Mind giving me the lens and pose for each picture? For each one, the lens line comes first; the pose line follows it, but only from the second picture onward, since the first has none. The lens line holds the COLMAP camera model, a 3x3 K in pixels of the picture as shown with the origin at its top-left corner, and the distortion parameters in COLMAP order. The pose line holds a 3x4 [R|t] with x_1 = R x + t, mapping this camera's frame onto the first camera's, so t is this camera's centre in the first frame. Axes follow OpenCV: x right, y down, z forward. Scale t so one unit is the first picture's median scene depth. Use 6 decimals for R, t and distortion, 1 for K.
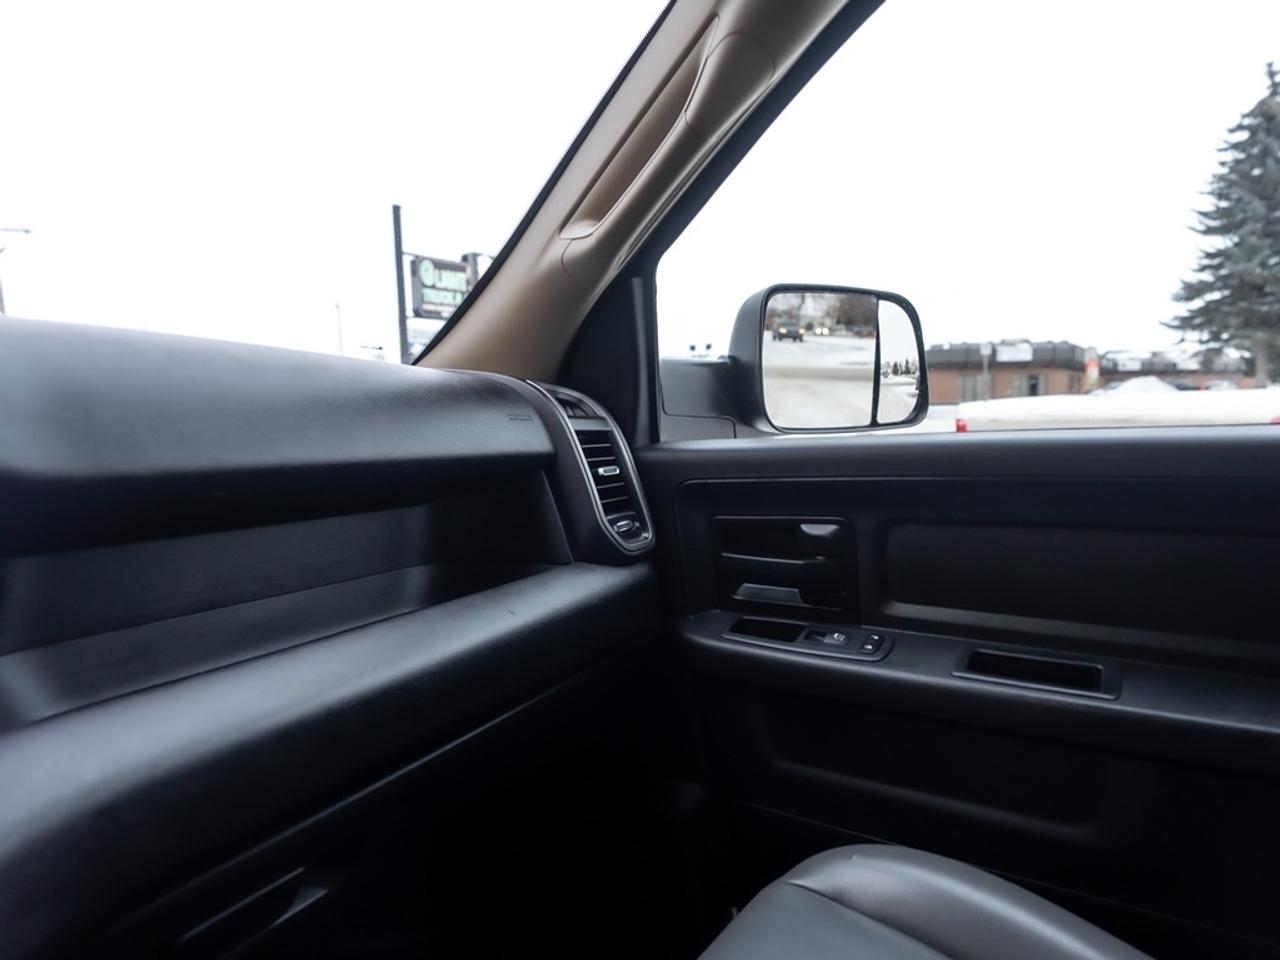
lens RADIAL K [[798.0, 0, 665.8], [0, 798.0, 488.8], [0, 0, 1]] dist [-0.023058, -0.002619]
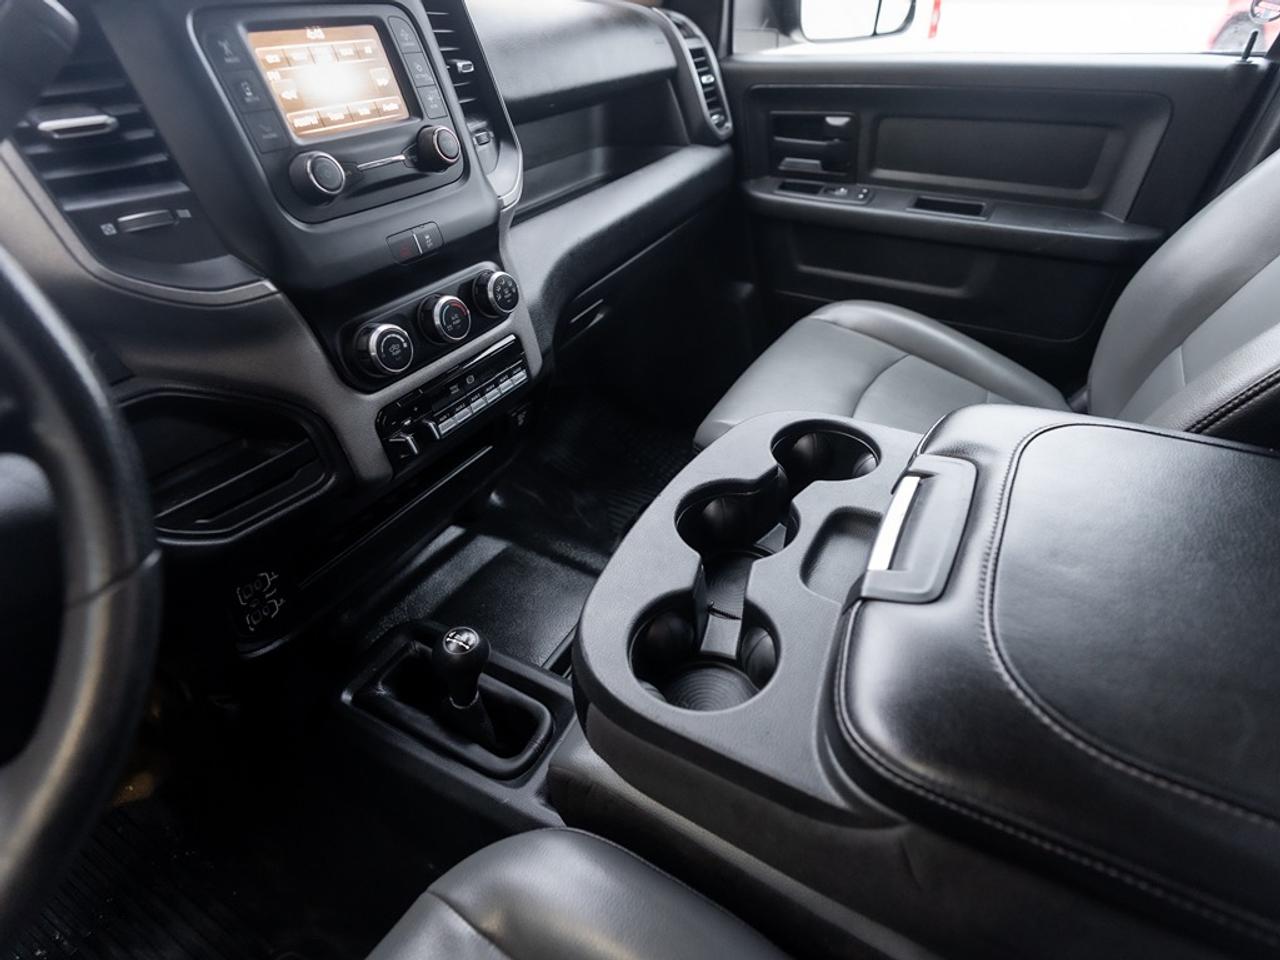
lens RADIAL K [[677.5, 0, 683.1], [0, 677.5, 477.3], [0, 0, 1]] dist [-0.007008, 0.002630]
pose [[0.998193, -0.030945, 0.051517, -0.216678], [-0.000300, 0.854661, 0.519187, -0.043889], [-0.060095, -0.518264, 0.853107, -0.535386]]
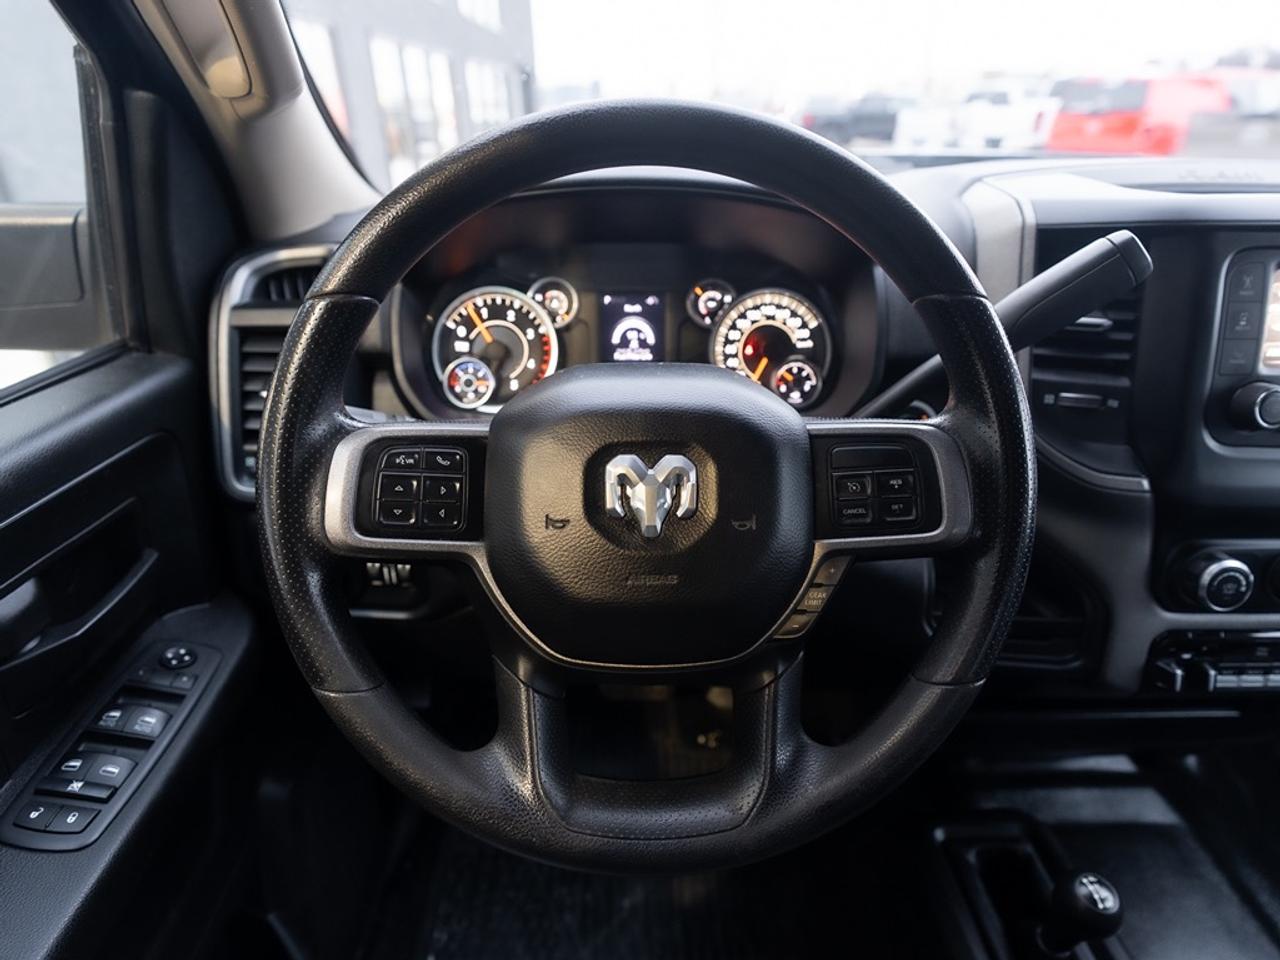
lens RADIAL K [[744.3, 0, 635.4], [0, 744.3, 486.0], [0, 0, 1]] dist [-0.004459, -0.000533]
pose [[0.535132, 0.395782, -0.746318, -0.284797], [-0.080110, 0.903253, 0.421565, -0.121913], [0.840962, -0.165805, 0.515065, -0.652303]]
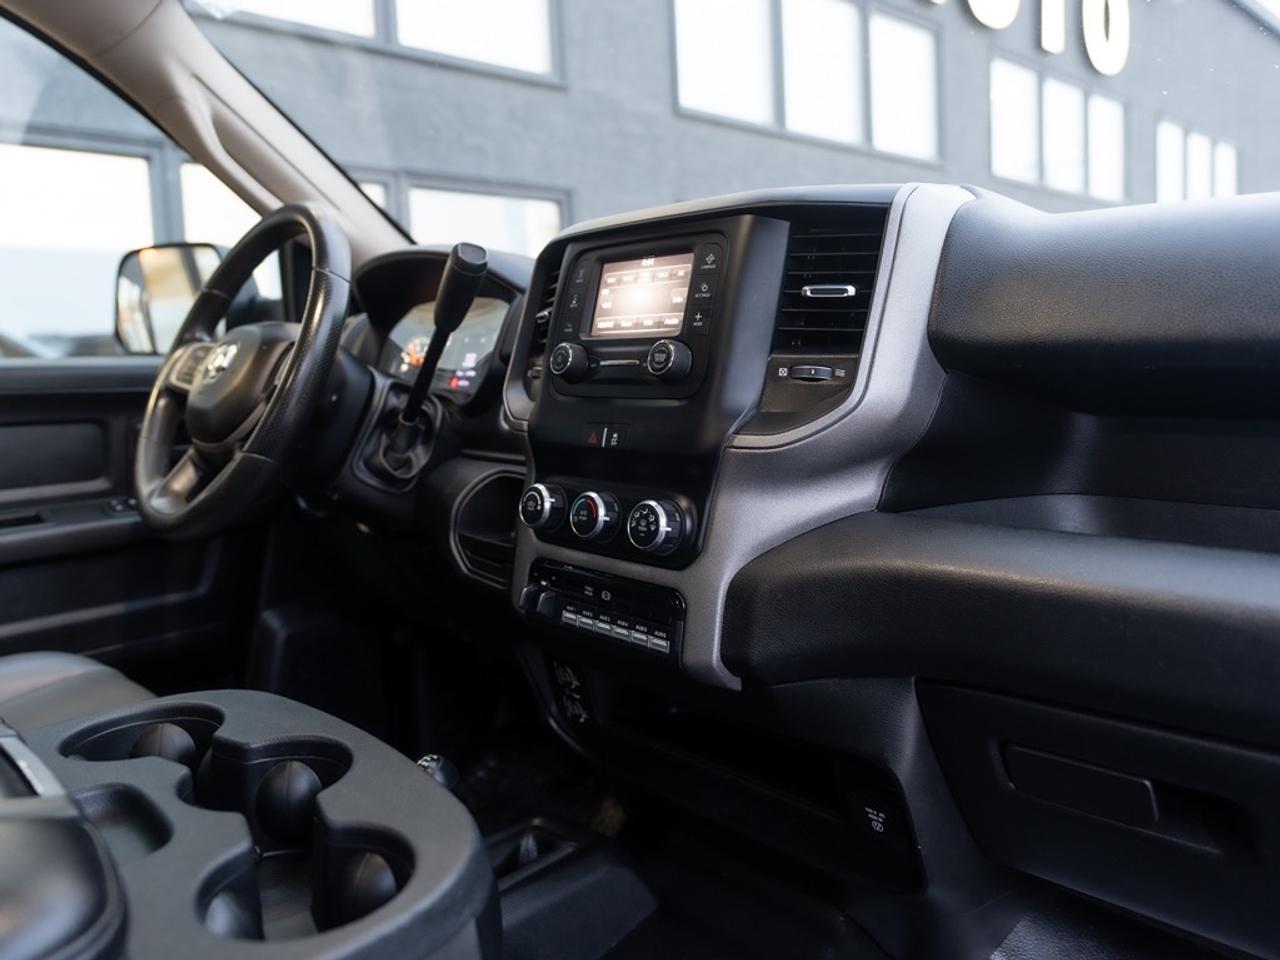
lens RADIAL K [[921.8, 0, 601.3], [0, 921.8, 432.3], [0, 0, 1]] dist [-0.014626, -0.006293]
pose [[-0.282701, 0.109766, -0.952907, 0.430444], [-0.045641, 0.990766, 0.127667, -0.014739], [0.958122, 0.079583, -0.275081, 0.419615]]
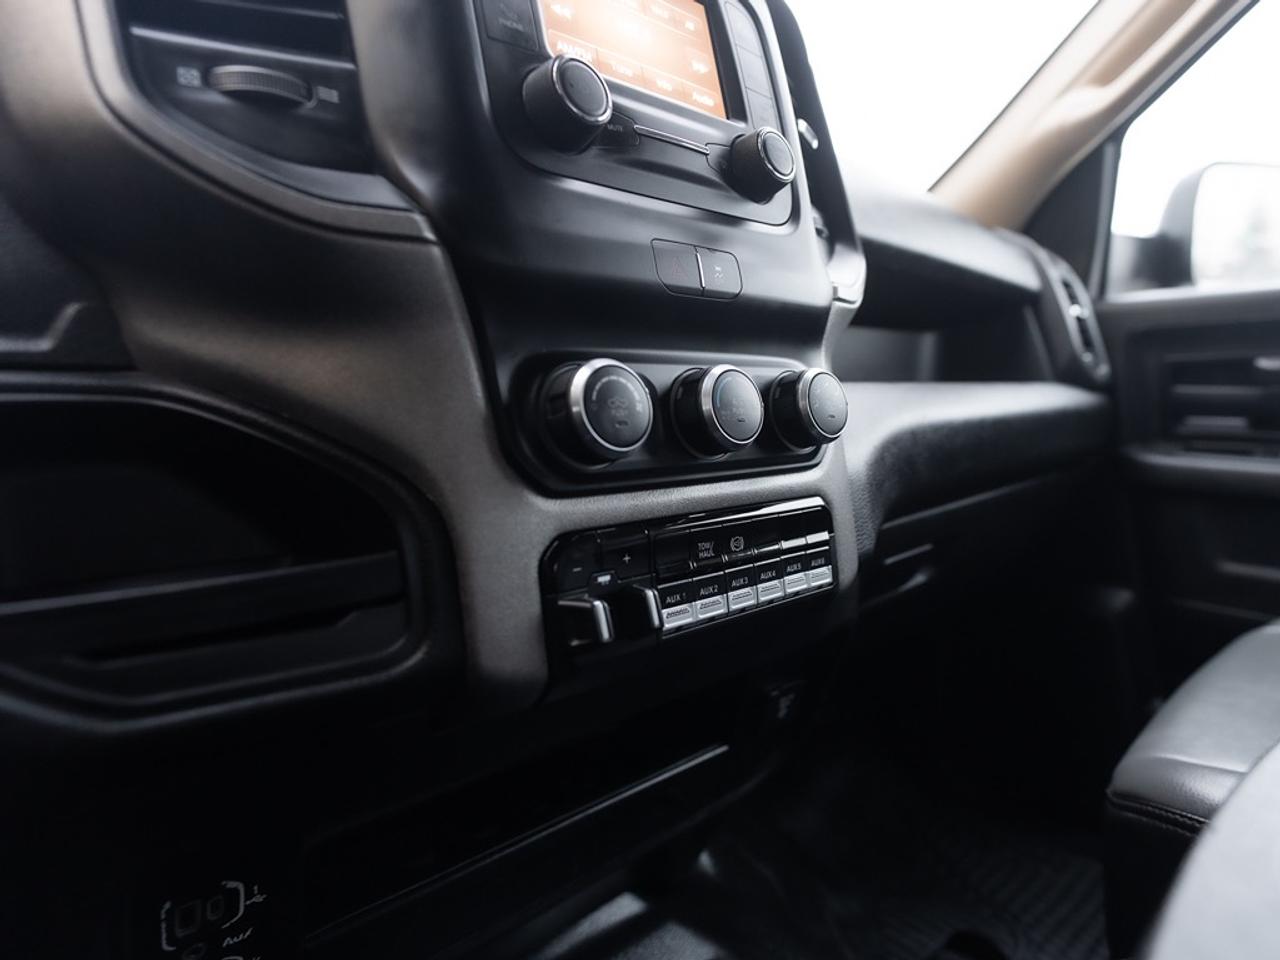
lens RADIAL K [[796.7, 0, 742.2], [0, 796.7, 493.9], [0, 0, 1]] dist [-0.005711, -0.003639]
pose [[0.979589, 0.054448, -0.193498, -0.323483], [-0.043440, 0.997211, 0.060686, 0.201984], [0.196262, -0.051042, 0.979222, -0.259569]]
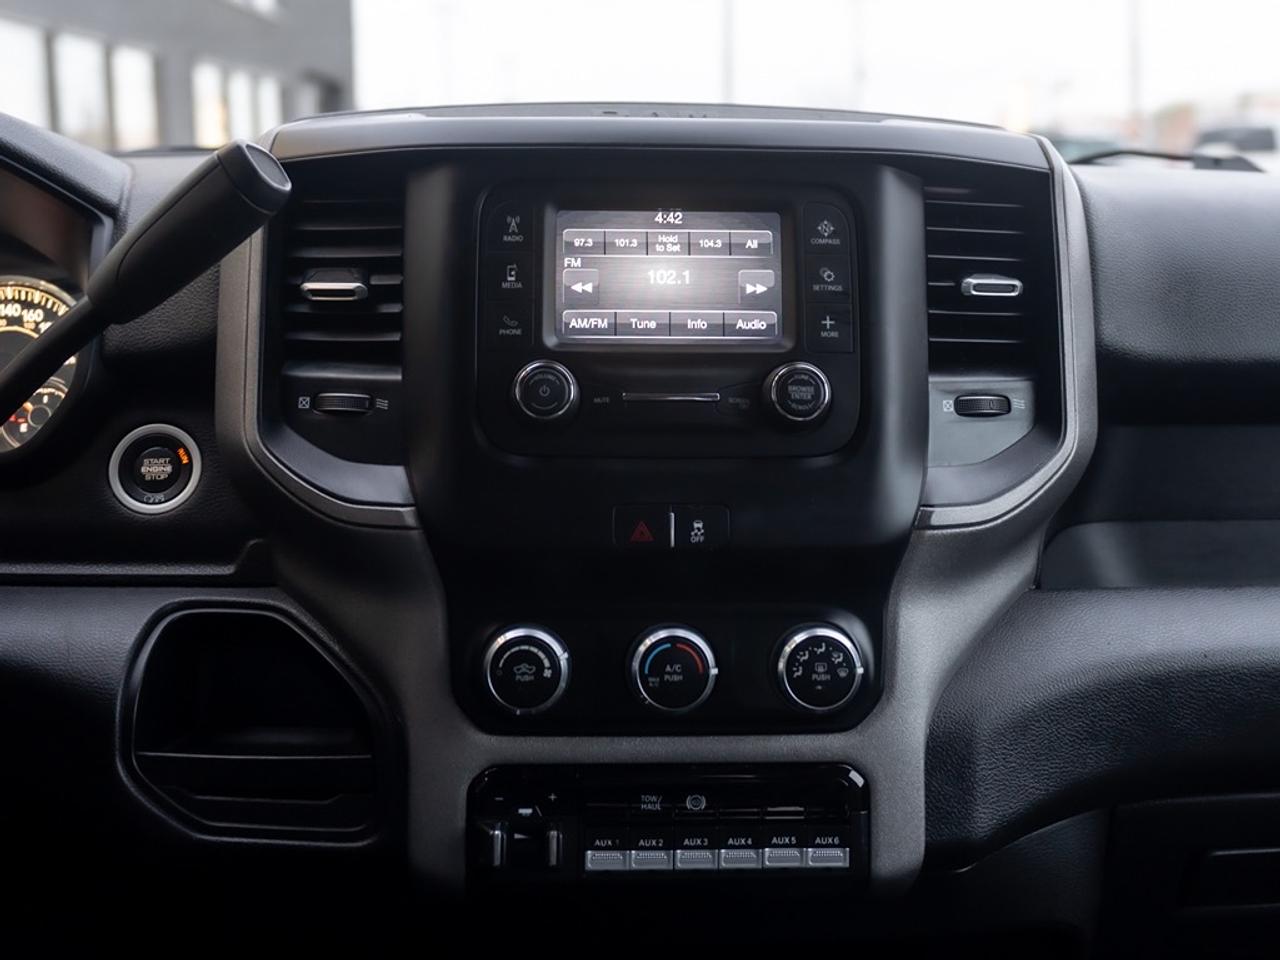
lens RADIAL K [[1630.8, 0, 639.9], [0, 1630.8, 363.4], [0, 0, 1]] dist [0.029196, 0.000000]
pose [[0.556702, 0.120645, -0.821905, 0.298765], [-0.086364, 0.992442, 0.087180, -0.065785], [0.826211, 0.022450, 0.562914, -0.363639]]
